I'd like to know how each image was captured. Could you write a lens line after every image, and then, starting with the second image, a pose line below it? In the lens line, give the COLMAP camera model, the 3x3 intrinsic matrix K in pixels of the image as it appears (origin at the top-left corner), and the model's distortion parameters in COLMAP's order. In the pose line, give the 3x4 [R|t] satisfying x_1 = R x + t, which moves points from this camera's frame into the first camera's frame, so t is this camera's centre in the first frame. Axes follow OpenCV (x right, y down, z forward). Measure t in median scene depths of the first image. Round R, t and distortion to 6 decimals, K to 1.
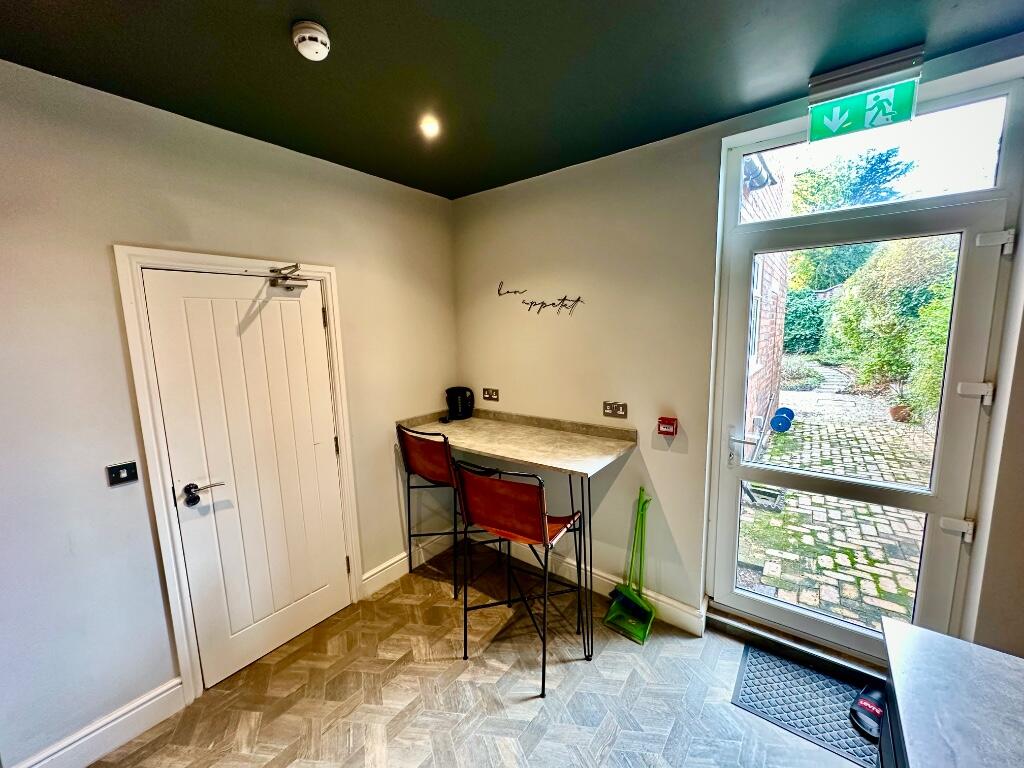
lens RADIAL K [[406.2, 0, 512.0], [0, 406.2, 384.0], [0, 0, 1]] dist [-0.001892, 0.000328]
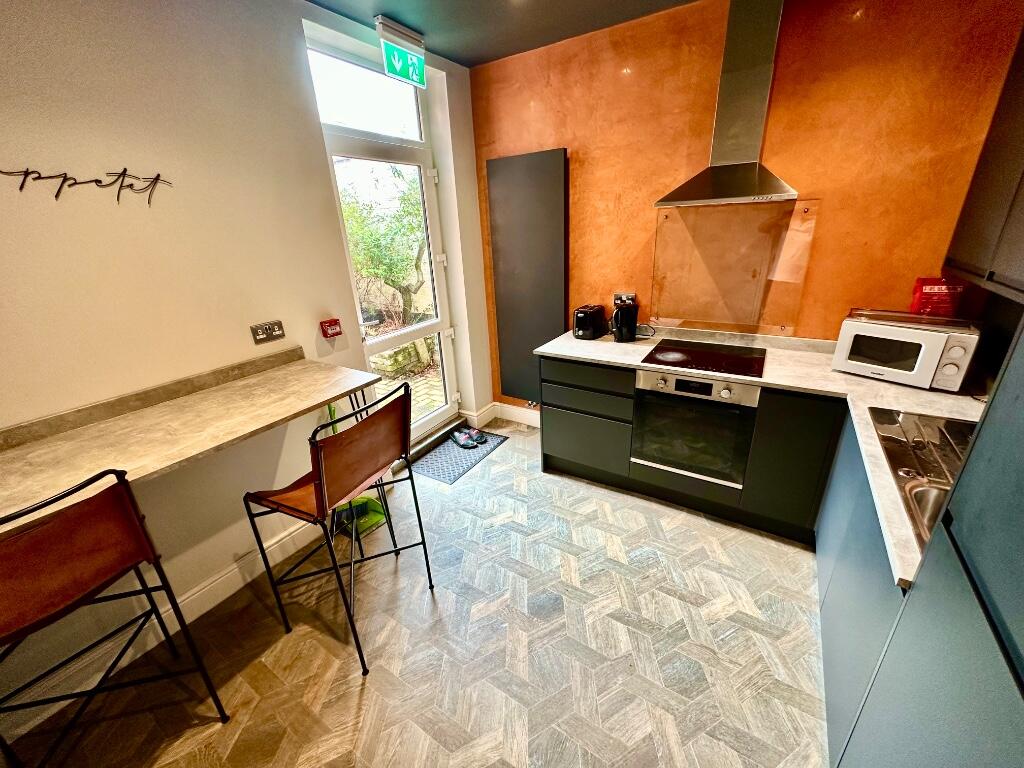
lens RADIAL K [[406.2, 0, 512.0], [0, 406.2, 384.0], [0, 0, 1]] dist [-0.001892, 0.000328]
pose [[-0.084020, -0.341417, 0.936149, -0.598656], [0.189227, 0.916909, 0.351383, -0.035564], [-0.978332, 0.206668, -0.012433, 0.562195]]
